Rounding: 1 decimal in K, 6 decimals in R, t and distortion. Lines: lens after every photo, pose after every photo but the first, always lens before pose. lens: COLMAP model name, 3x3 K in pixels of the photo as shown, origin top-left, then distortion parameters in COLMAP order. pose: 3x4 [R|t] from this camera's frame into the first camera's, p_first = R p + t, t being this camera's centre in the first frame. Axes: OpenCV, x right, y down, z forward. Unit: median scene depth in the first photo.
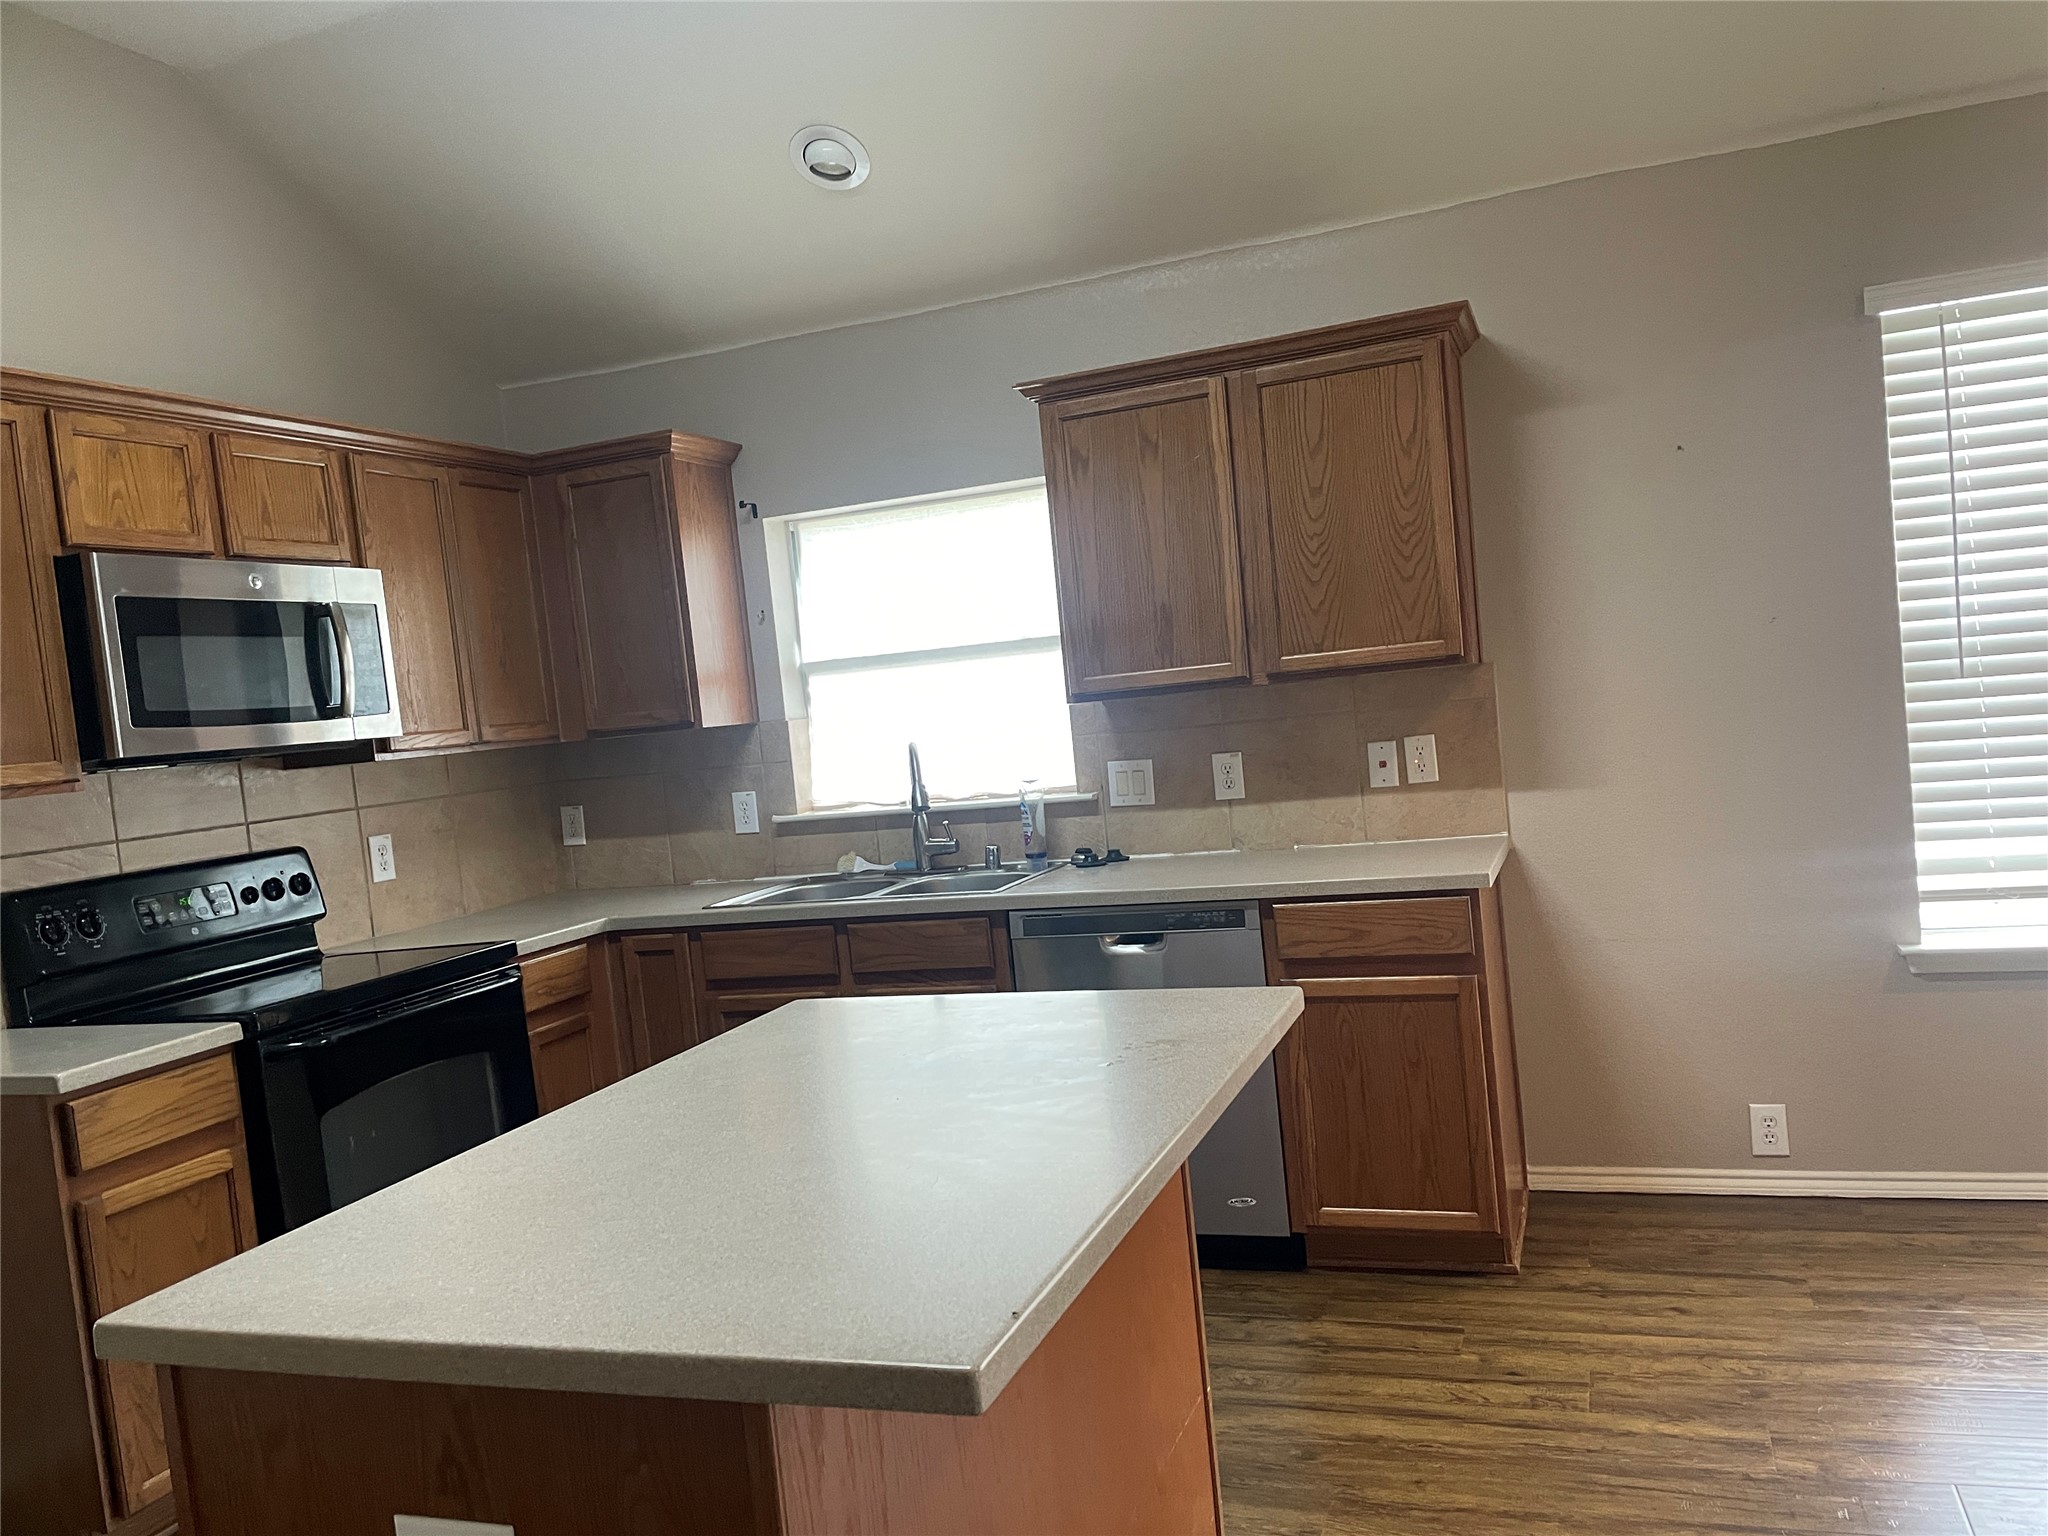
lens RADIAL K [[1554.5, 0, 1032.7], [0, 1554.5, 786.8], [0, 0, 1]] dist [0.070722, -0.086951]
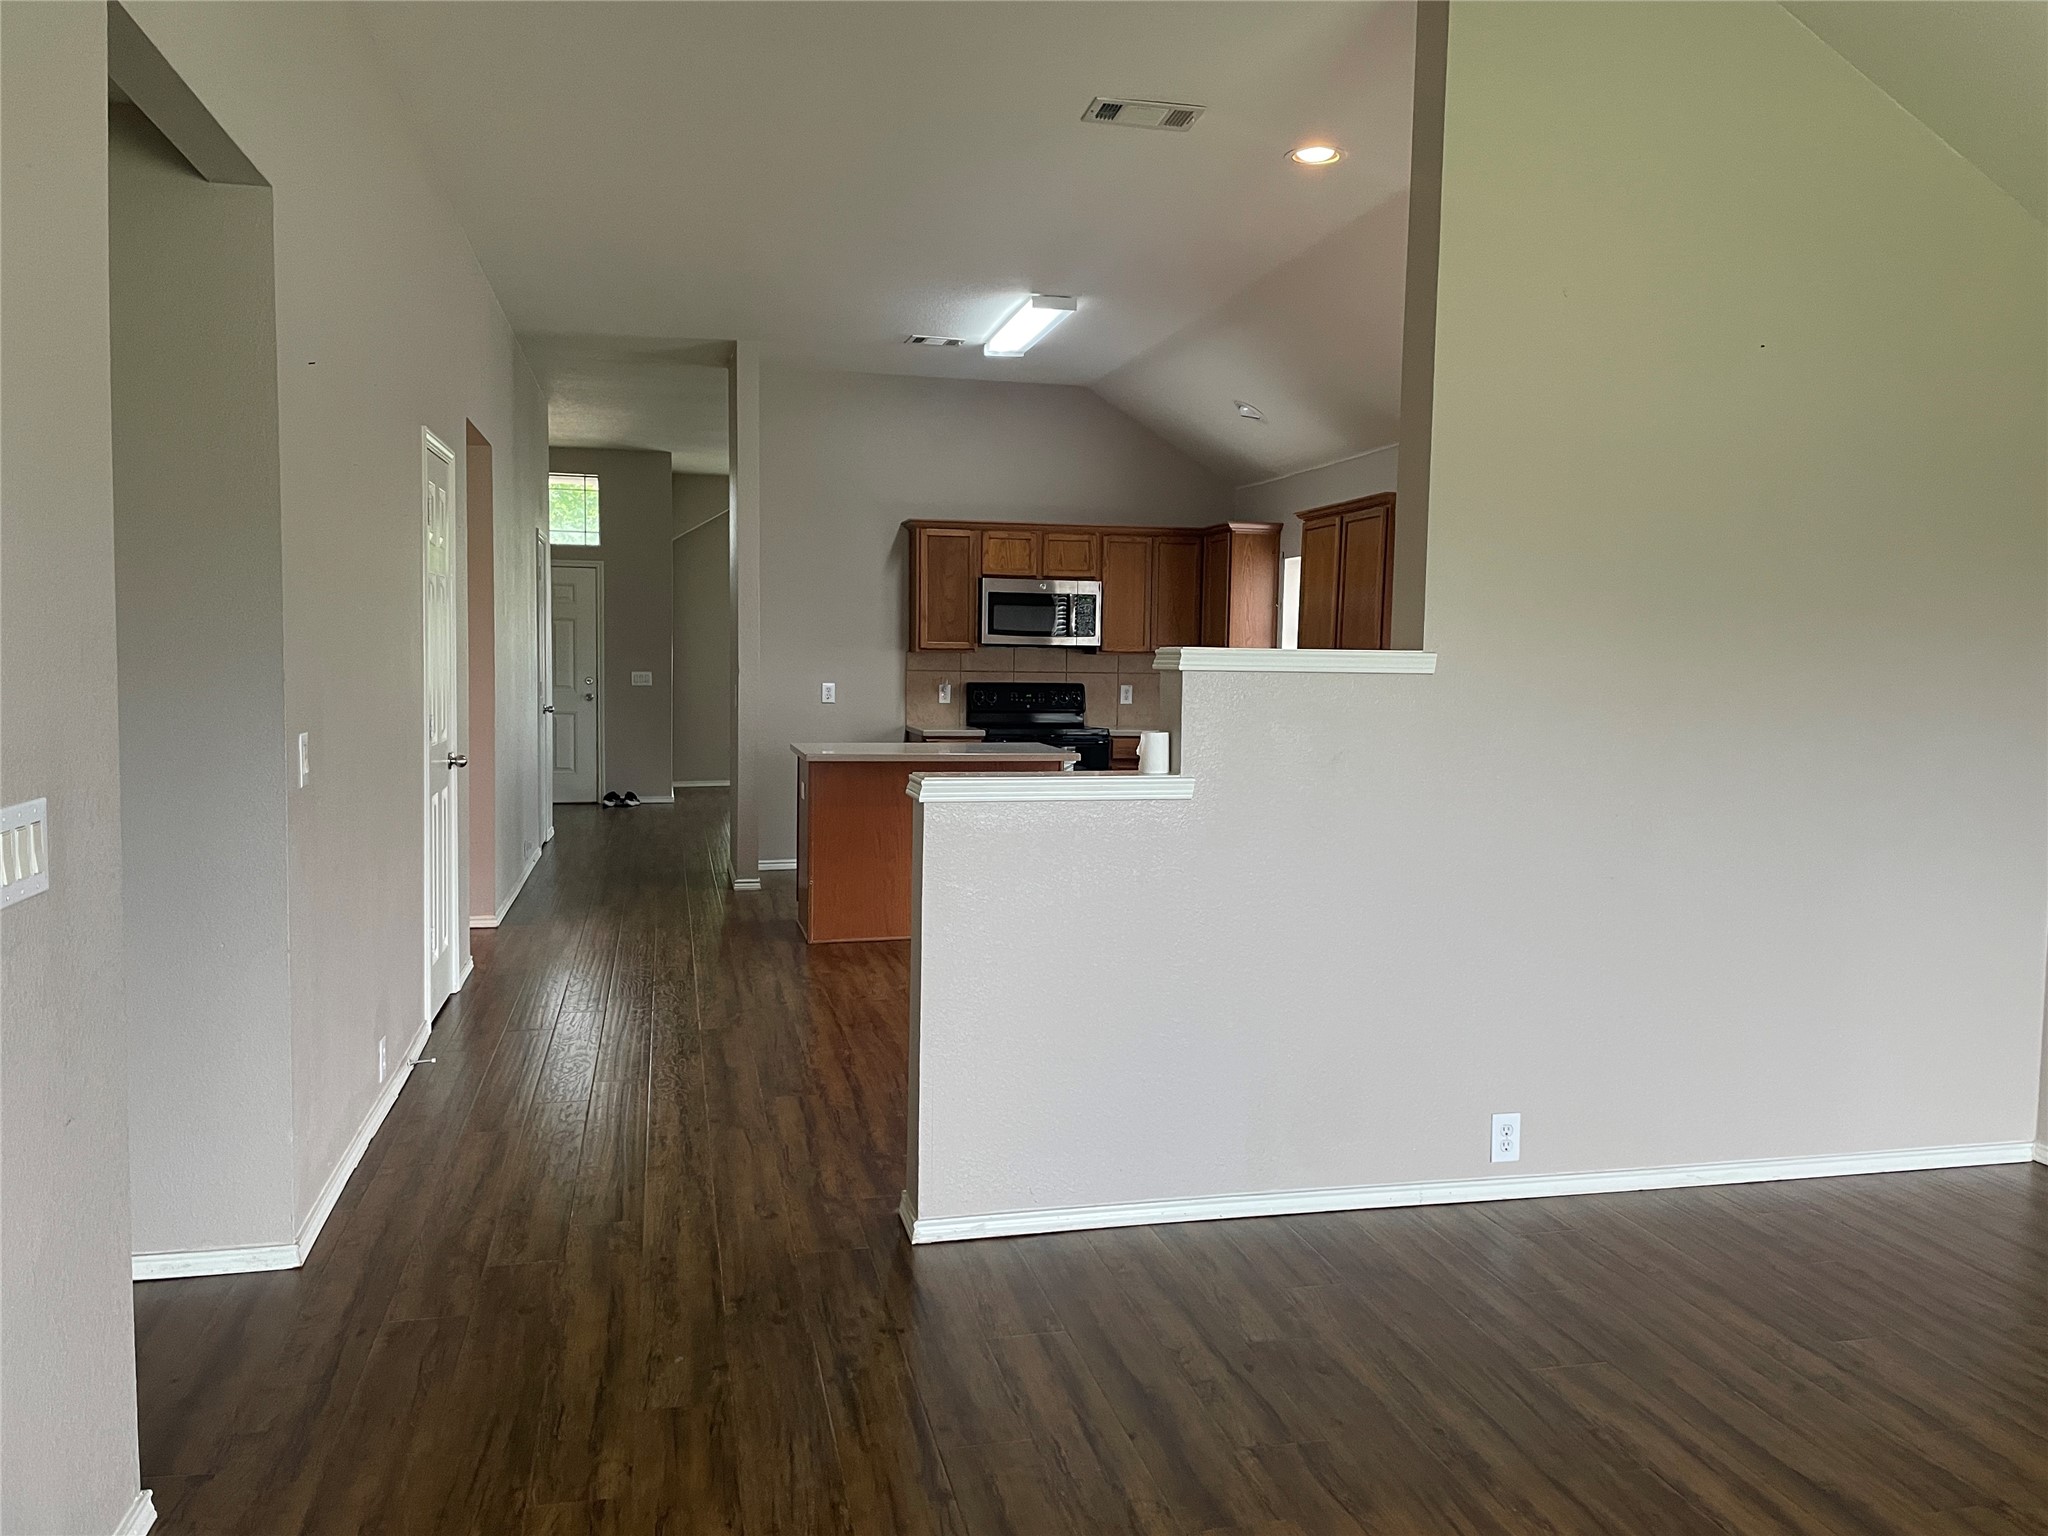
lens RADIAL K [[1554.5, 0, 1029.5], [0, 1554.5, 775.5], [0, 0, 1]] dist [0.070722, -0.086951]
pose [[0.547950, 0.169053, -0.819251, 1.660294], [-0.118859, 0.985164, 0.123791, -0.123536], [0.828024, 0.029544, 0.559914, -0.528422]]
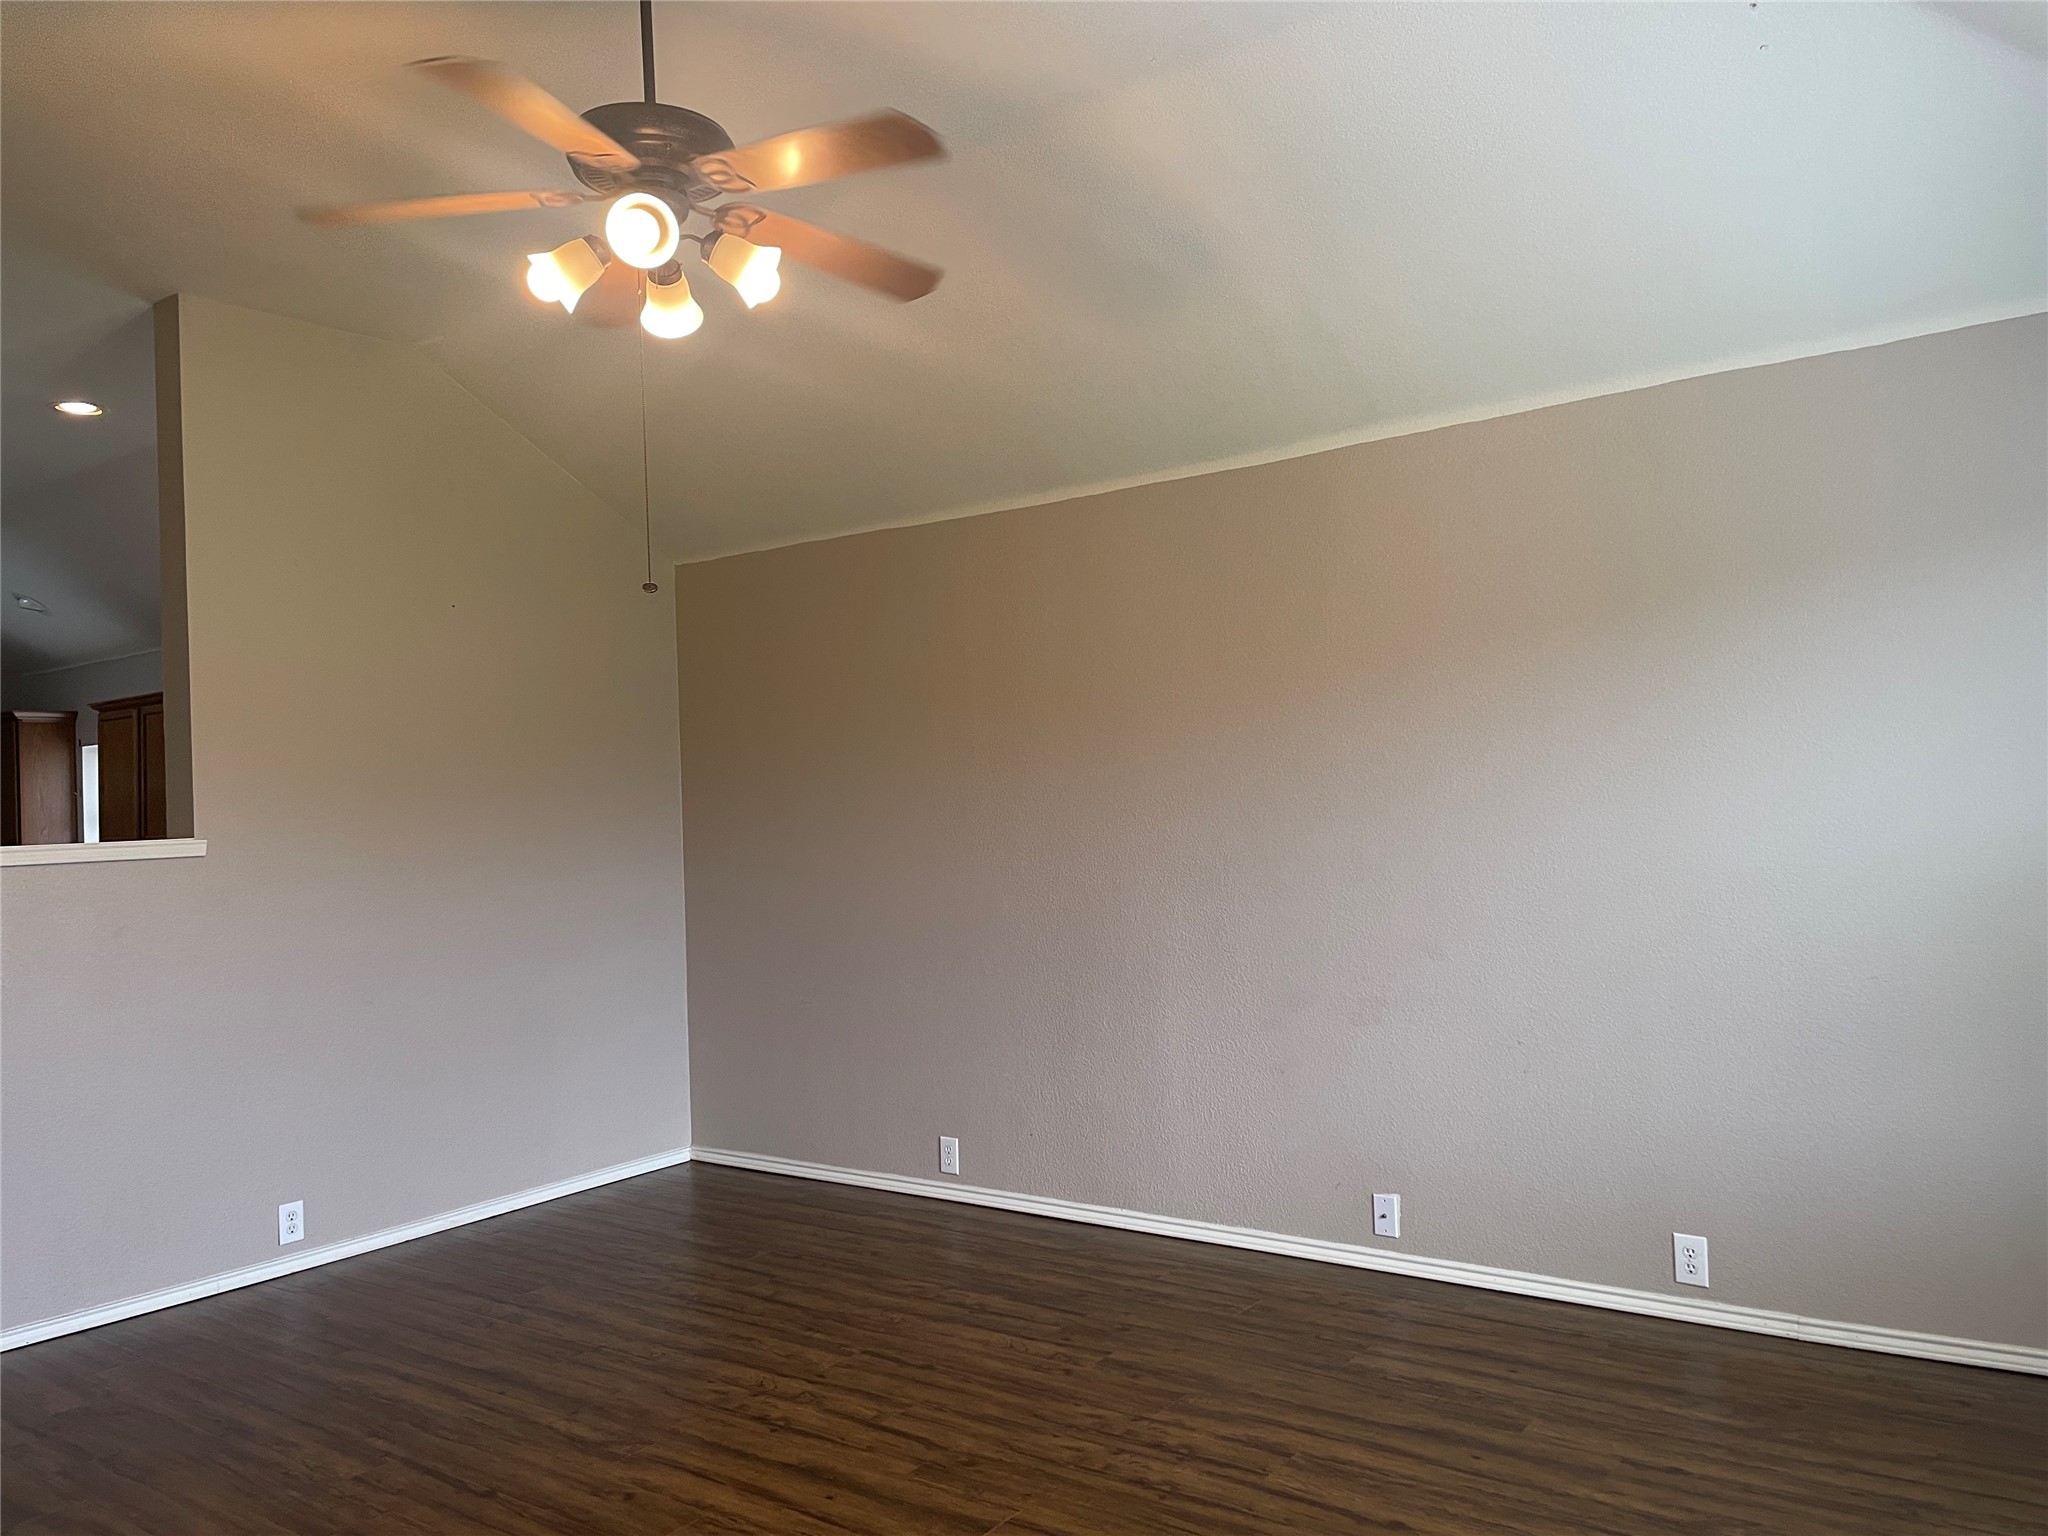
lens RADIAL K [[1554.5, 0, 1030.6], [0, 1554.5, 748.6], [0, 0, 1]] dist [0.070722, -0.086951]
pose [[0.955779, 0.043355, -0.290874, 1.956925], [-0.063695, 0.996114, -0.060825, -0.145305], [0.287106, 0.076663, 0.954826, -0.767418]]
